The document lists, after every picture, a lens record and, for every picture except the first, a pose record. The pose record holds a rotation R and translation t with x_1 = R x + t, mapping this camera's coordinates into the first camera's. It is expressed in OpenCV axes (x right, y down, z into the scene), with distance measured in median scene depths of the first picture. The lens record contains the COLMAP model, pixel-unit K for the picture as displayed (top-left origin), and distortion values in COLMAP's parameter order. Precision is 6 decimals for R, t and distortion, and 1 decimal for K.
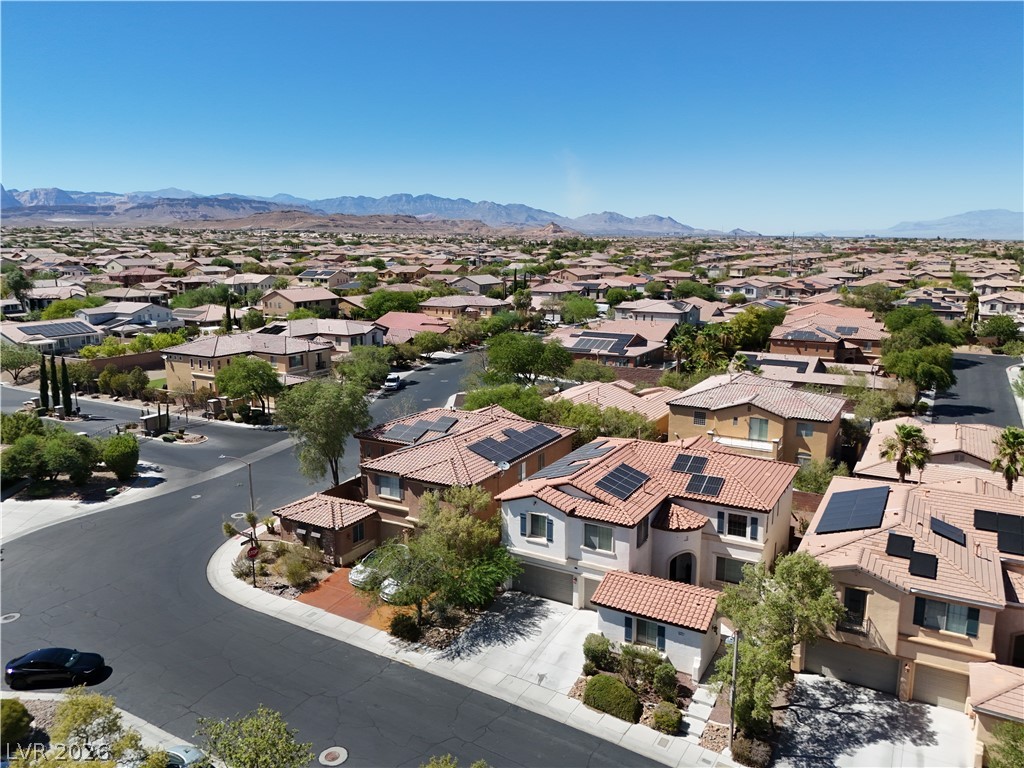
lens RADIAL K [[758.7, 0, 512.0], [0, 758.7, 384.0], [0, 0, 1]] dist [0.085014, -0.084362]
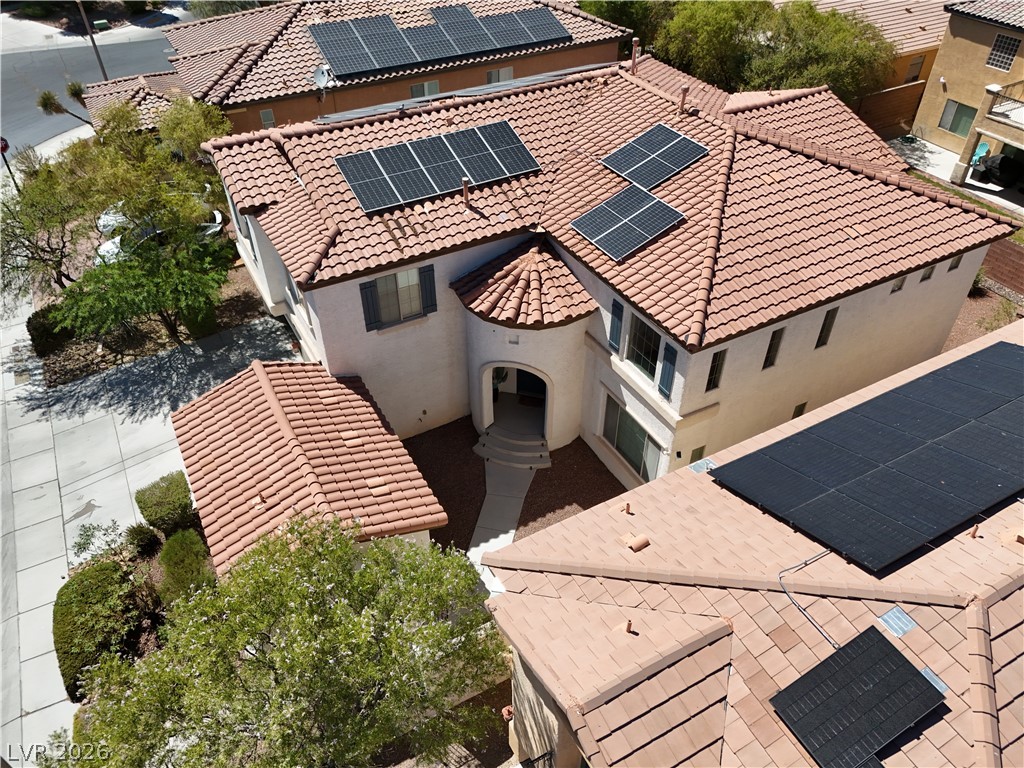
lens RADIAL K [[758.7, 0, 512.0], [0, 758.7, 384.0], [0, 0, 1]] dist [0.085014, -0.084362]
pose [[0.851252, 0.337941, -0.401456, 0.403408], [-0.100951, 0.856202, 0.506682, 0.015168], [0.514956, -0.390787, 0.762959, 0.682484]]
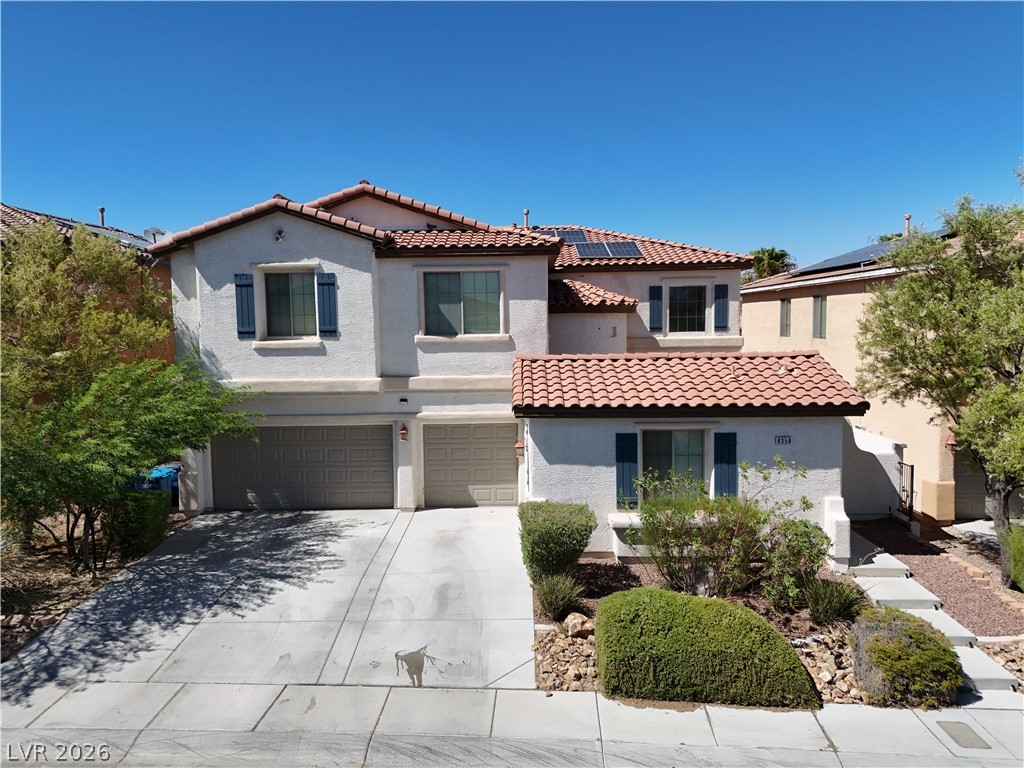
lens RADIAL K [[758.7, 0, 512.0], [0, 758.7, 384.0], [0, 0, 1]] dist [0.085014, -0.084362]
pose [[0.877144, -0.047303, 0.477892, -0.050783], [0.098085, 0.991806, -0.081858, 0.268114], [-0.470104, 0.118675, 0.874596, 0.631164]]
